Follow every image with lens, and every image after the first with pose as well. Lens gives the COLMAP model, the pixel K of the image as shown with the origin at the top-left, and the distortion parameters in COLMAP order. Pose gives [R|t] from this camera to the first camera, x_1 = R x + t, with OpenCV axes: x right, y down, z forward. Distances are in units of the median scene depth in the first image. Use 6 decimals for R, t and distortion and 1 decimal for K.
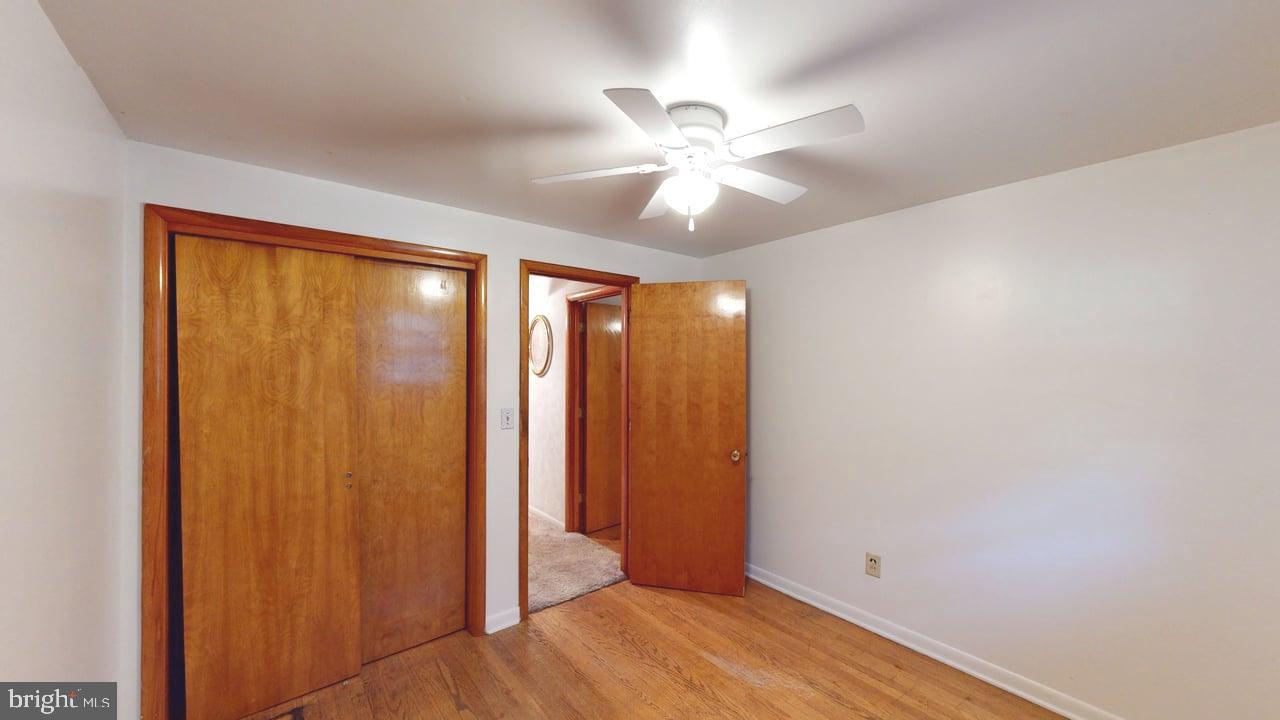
lens RADIAL K [[470.8, 0, 643.8], [0, 470.8, 363.1], [0, 0, 1]] dist [0.000967, -0.000115]
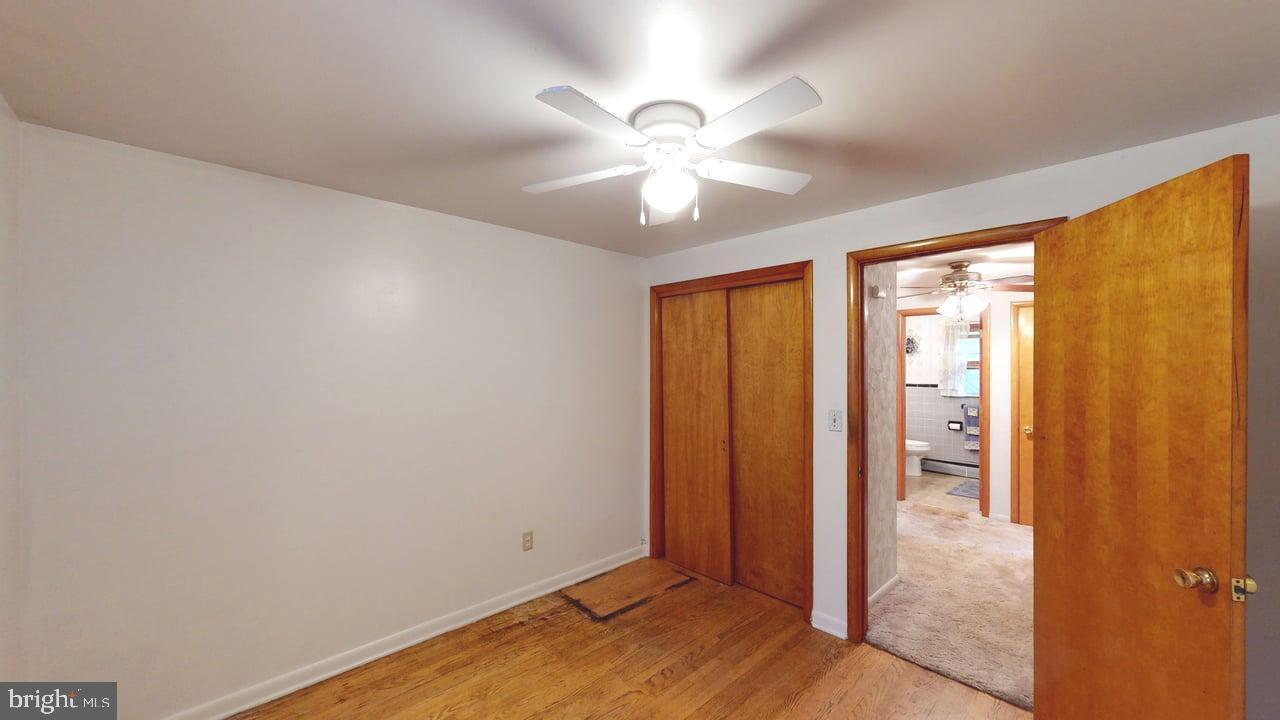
lens RADIAL K [[470.8, 0, 640.4], [0, 470.8, 364.1], [0, 0, 1]] dist [0.000967, -0.000115]
pose [[0.078106, -0.003719, -0.996938, 0.821309], [0.000611, 0.999993, -0.003682, 0.005454], [0.996945, -0.000321, 0.078107, 0.660056]]
